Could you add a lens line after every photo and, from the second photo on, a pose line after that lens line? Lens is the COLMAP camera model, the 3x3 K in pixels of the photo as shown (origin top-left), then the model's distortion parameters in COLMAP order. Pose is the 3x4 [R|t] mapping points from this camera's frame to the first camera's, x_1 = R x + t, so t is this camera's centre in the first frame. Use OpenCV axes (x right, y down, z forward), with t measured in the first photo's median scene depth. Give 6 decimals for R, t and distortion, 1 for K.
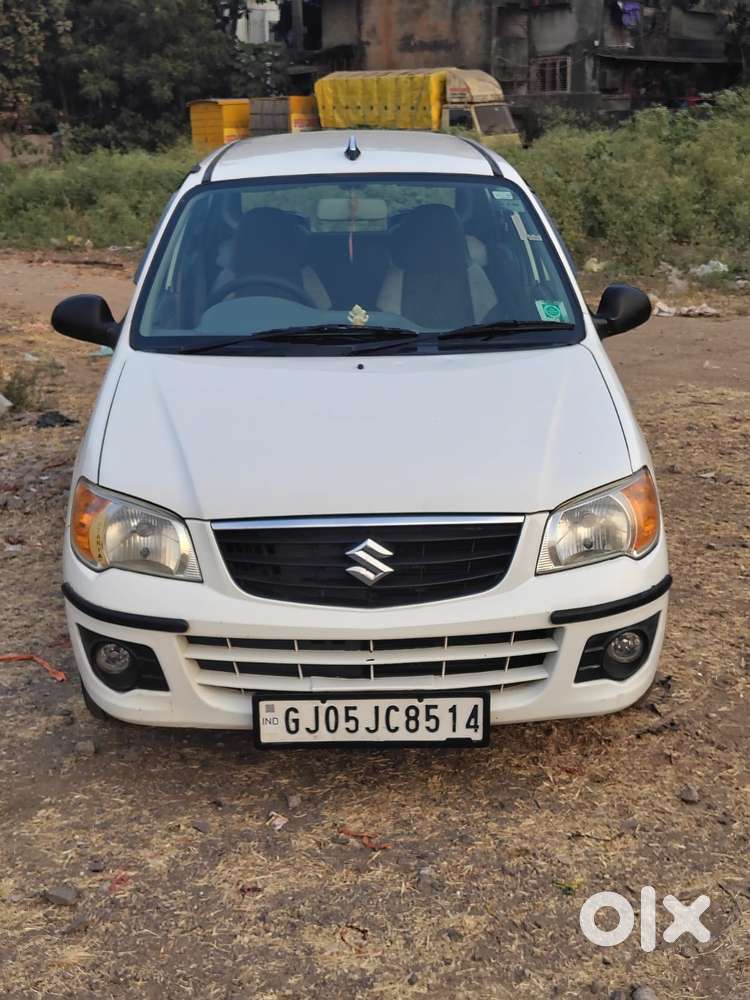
lens RADIAL K [[1365.2, 0, 363.0], [0, 1365.2, 512.5], [0, 0, 1]] dist [0.015771, -0.017046]
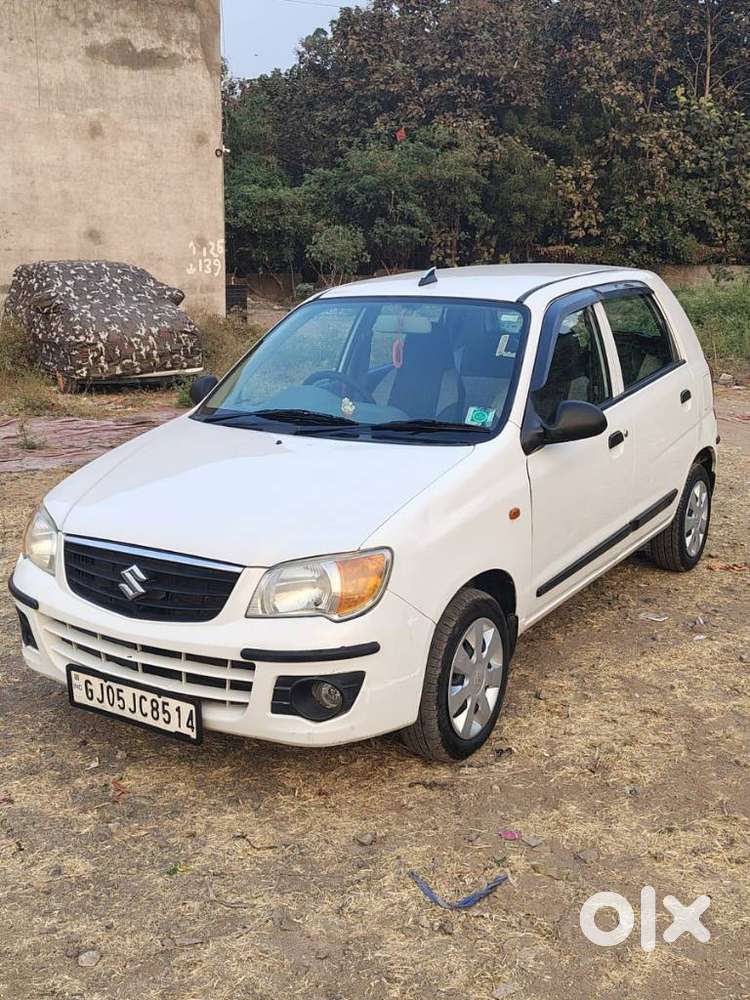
lens RADIAL K [[1063.6, 0, 375.0], [0, 1063.6, 500.0], [0, 0, 1]] dist [0.060463, 0.043597]
pose [[0.836418, 0.131585, -0.532062, 0.713868], [-0.160109, 0.987070, -0.007582, -0.069356], [0.524185, 0.091529, 0.846672, 0.231156]]
